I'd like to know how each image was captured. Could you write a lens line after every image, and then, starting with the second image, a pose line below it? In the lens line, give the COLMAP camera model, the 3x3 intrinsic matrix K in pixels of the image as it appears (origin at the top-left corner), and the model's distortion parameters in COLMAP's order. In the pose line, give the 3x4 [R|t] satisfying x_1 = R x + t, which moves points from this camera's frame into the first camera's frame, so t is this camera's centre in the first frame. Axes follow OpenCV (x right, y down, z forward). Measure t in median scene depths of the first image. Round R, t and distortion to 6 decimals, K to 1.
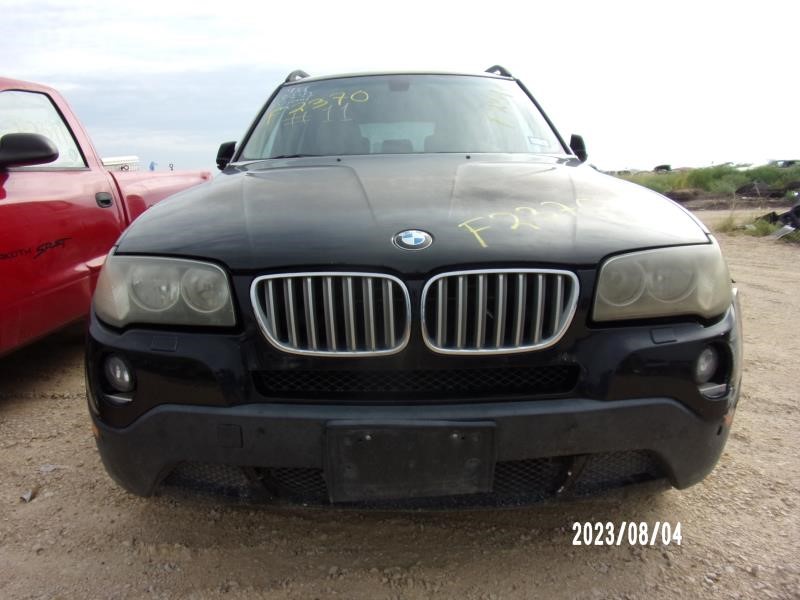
lens RADIAL K [[566.4, 0, 399.5], [0, 566.4, 307.6], [0, 0, 1]] dist [-0.019069, 0.005068]
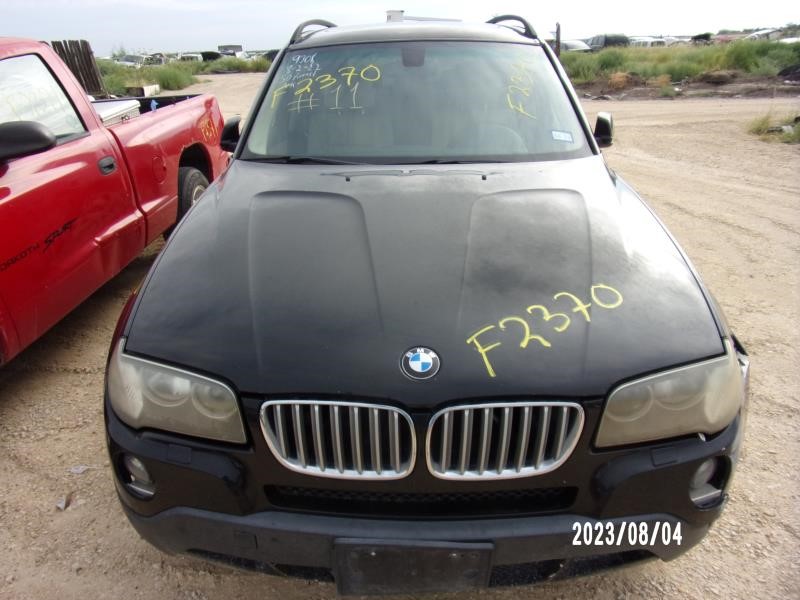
lens RADIAL K [[566.4, 0, 395.5], [0, 566.4, 304.5], [0, 0, 1]] dist [-0.019069, 0.005068]
pose [[0.999452, 0.020120, -0.026280, 0.003547], [-0.014438, 0.979523, 0.200814, -0.321248], [0.029783, -0.200325, 0.979277, 0.036422]]
